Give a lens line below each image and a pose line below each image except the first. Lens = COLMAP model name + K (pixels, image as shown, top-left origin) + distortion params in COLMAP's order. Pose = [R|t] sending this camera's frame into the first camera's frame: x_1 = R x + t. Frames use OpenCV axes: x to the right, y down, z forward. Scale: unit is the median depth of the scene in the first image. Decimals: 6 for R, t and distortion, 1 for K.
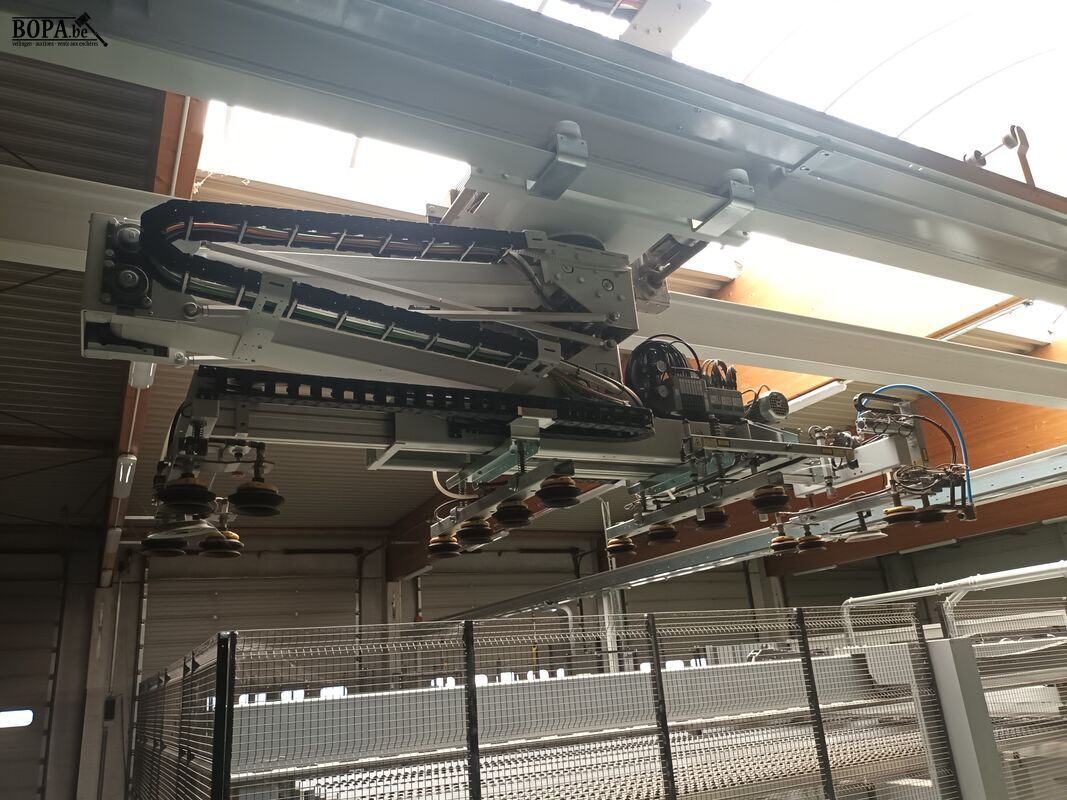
lens RADIAL K [[789.1, 0, 525.9], [0, 789.1, 410.5], [0, 0, 1]] dist [0.041736, -0.051979]
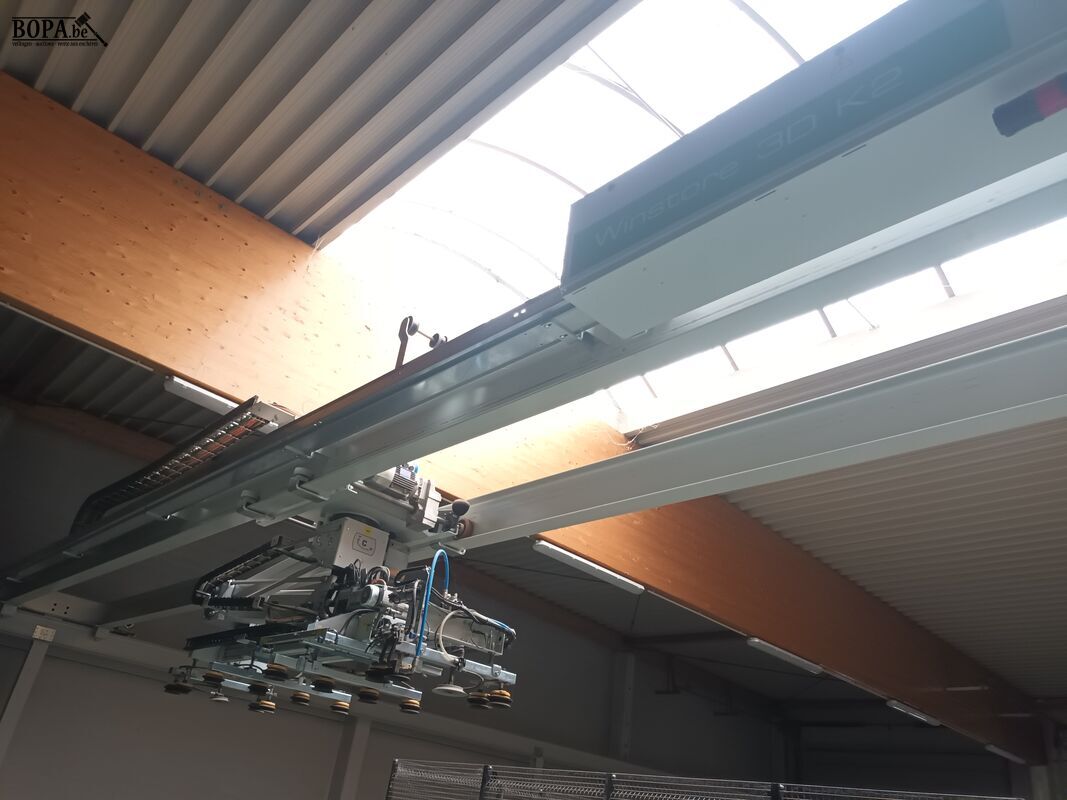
lens RADIAL K [[789.1, 0, 523.5], [0, 789.1, 405.4], [0, 0, 1]] dist [0.041736, -0.051979]
pose [[0.266932, -0.357734, -0.894860, 1.138969], [0.159233, 0.932161, -0.325147, 0.115264], [0.950470, -0.055699, 0.305786, 0.547163]]
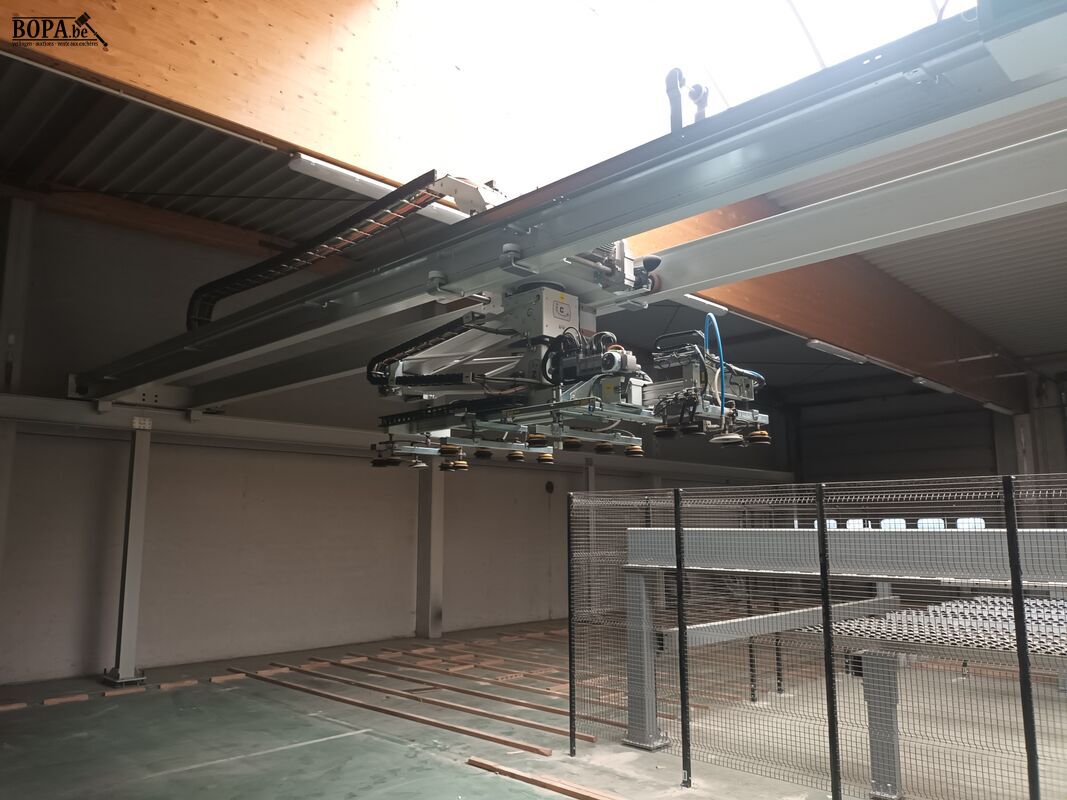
lens RADIAL K [[789.1, 0, 533.3], [0, 789.1, 404.6], [0, 0, 1]] dist [0.041736, -0.051979]
pose [[0.306547, -0.069141, -0.949341, 1.061145], [0.284010, 0.958571, 0.021895, -0.002010], [0.908497, -0.276334, 0.313484, 0.254744]]
